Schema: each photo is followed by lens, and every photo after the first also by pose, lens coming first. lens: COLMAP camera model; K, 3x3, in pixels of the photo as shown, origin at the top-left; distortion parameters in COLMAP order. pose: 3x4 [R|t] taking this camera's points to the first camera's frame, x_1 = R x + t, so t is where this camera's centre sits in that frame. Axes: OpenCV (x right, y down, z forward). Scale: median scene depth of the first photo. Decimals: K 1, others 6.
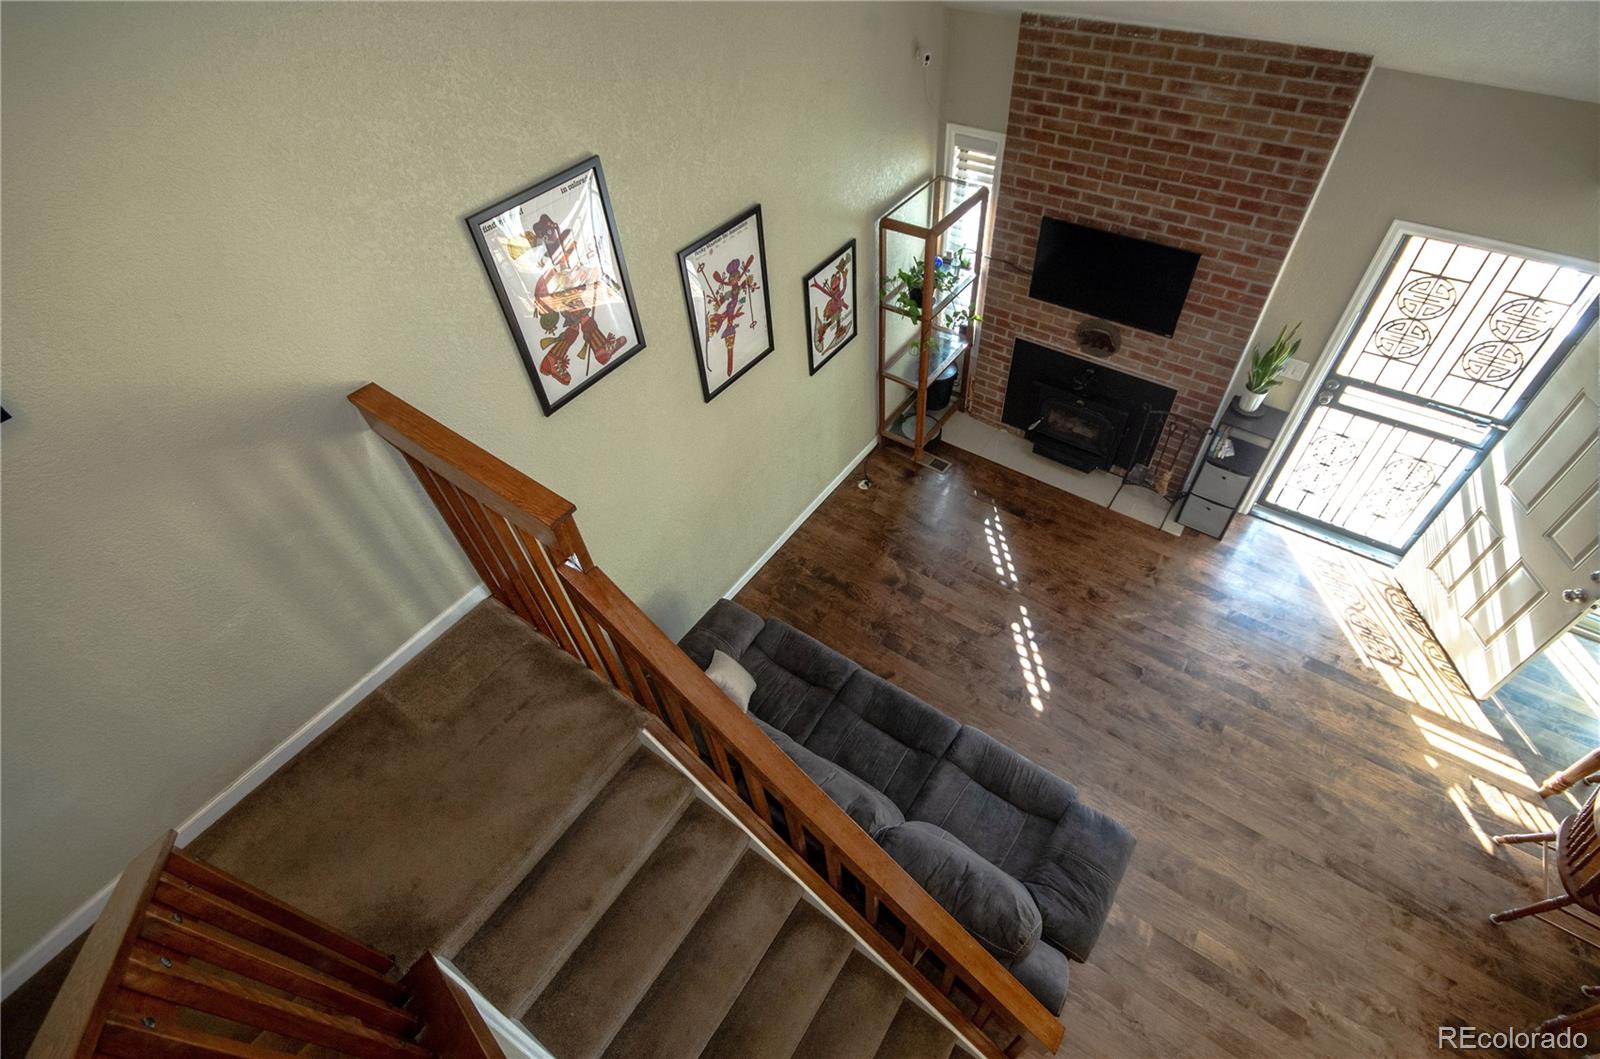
lens RADIAL K [[745.1, 0, 830.0], [0, 745.1, 521.3], [0, 0, 1]] dist [0.026953, -0.003129]
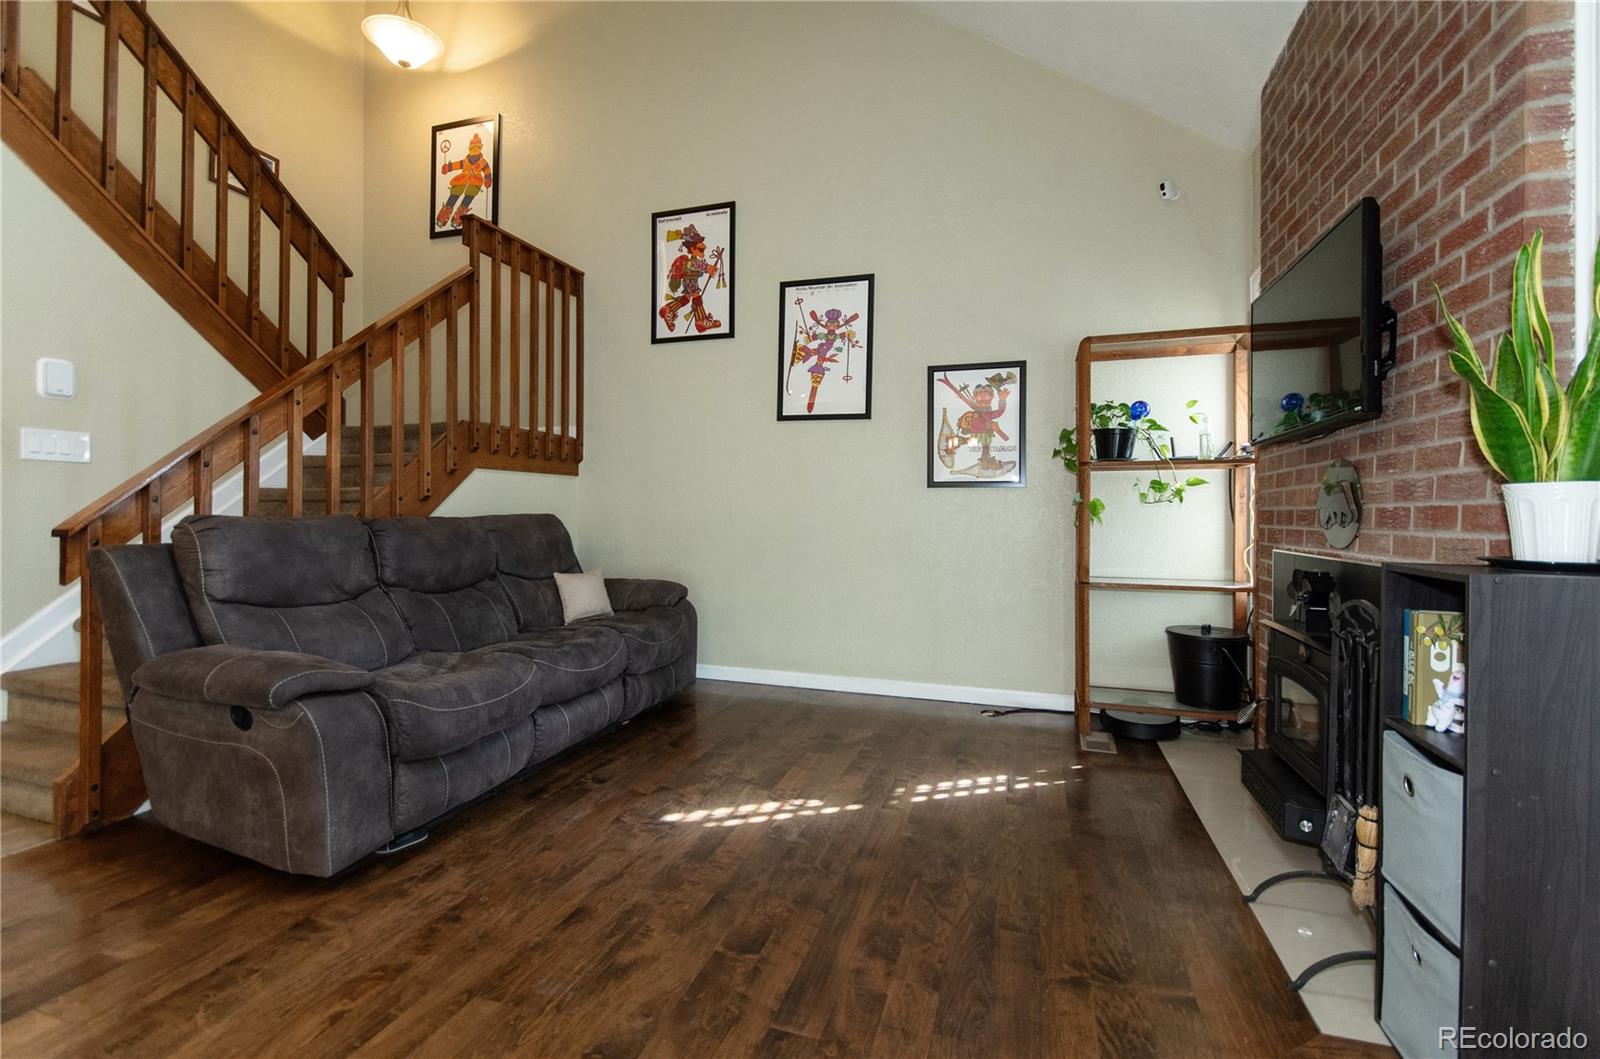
lens RADIAL K [[694.9, 0, 771.3], [0, 694.9, 517.5], [0, 0, 1]] dist [0.010526, -0.002949]
pose [[0.249970, 0.049720, -0.966976, 0.893175], [-0.734657, 0.660269, -0.155964, 0.116525], [0.630710, 0.749382, 0.201575, 0.902476]]
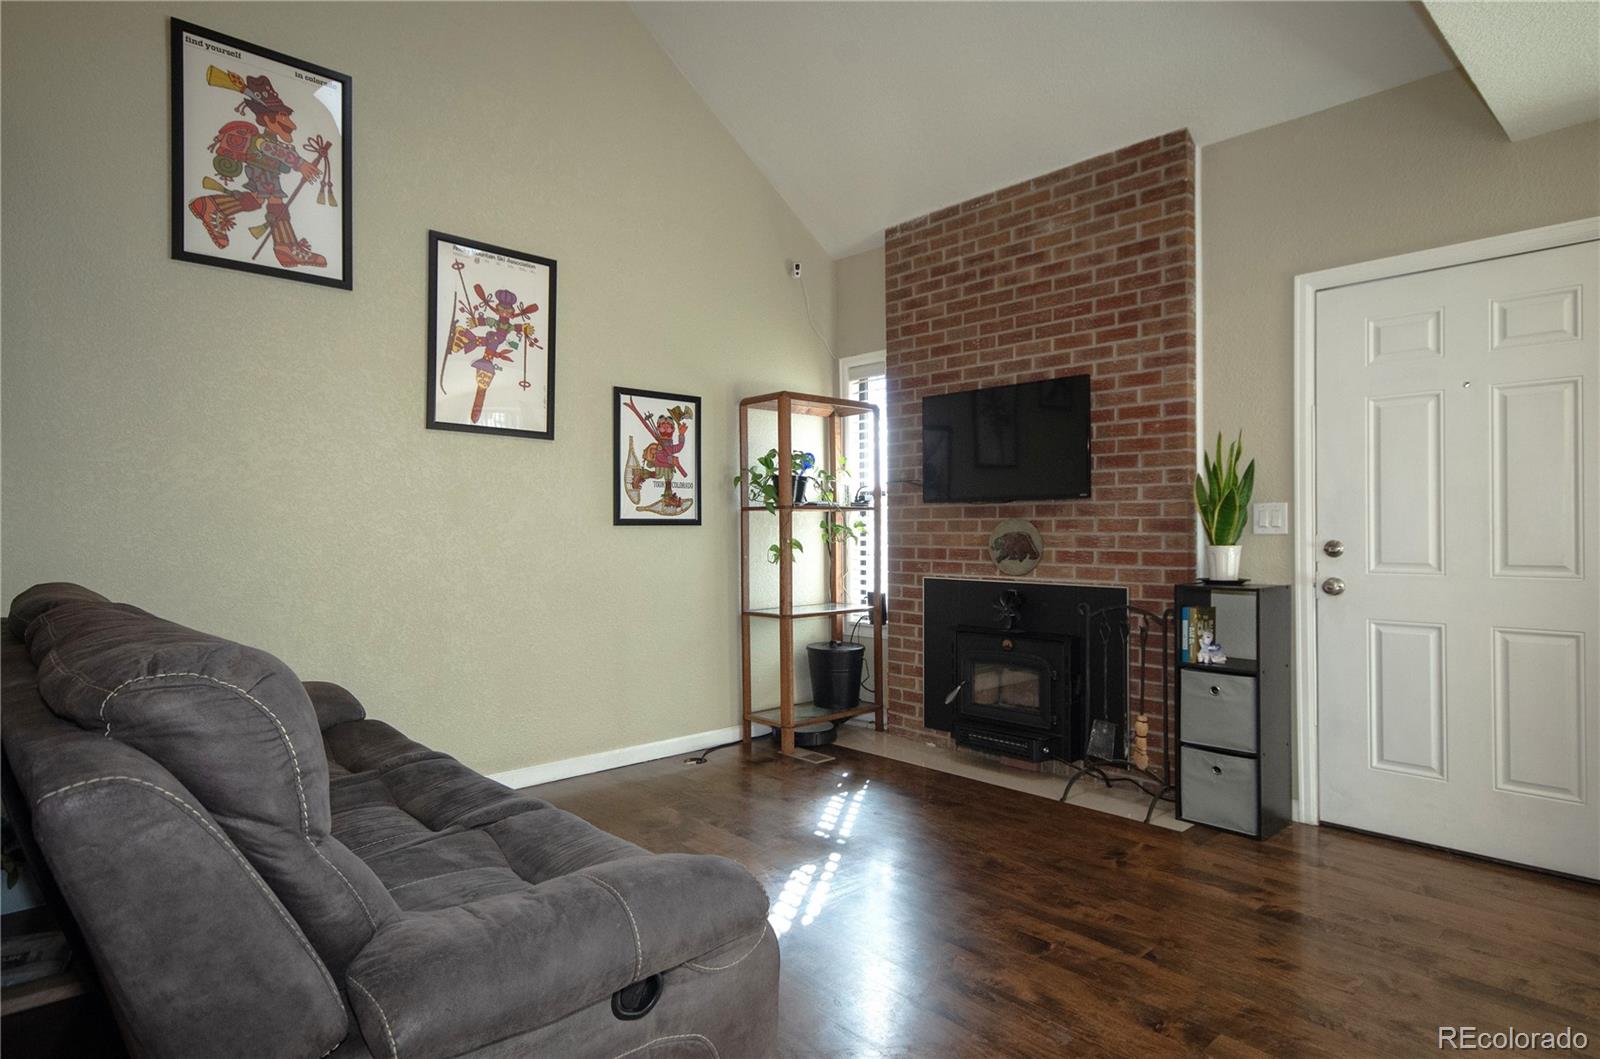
lens RADIAL K [[897.8, 0, 797.6], [0, 897.8, 526.0], [0, 0, 1]] dist [0.031815, 0.004532]
pose [[0.974461, 0.038582, -0.221217, 0.447445], [-0.190305, 0.664842, -0.722336, 0.543737], [0.119205, 0.745987, 0.655205, 0.497441]]
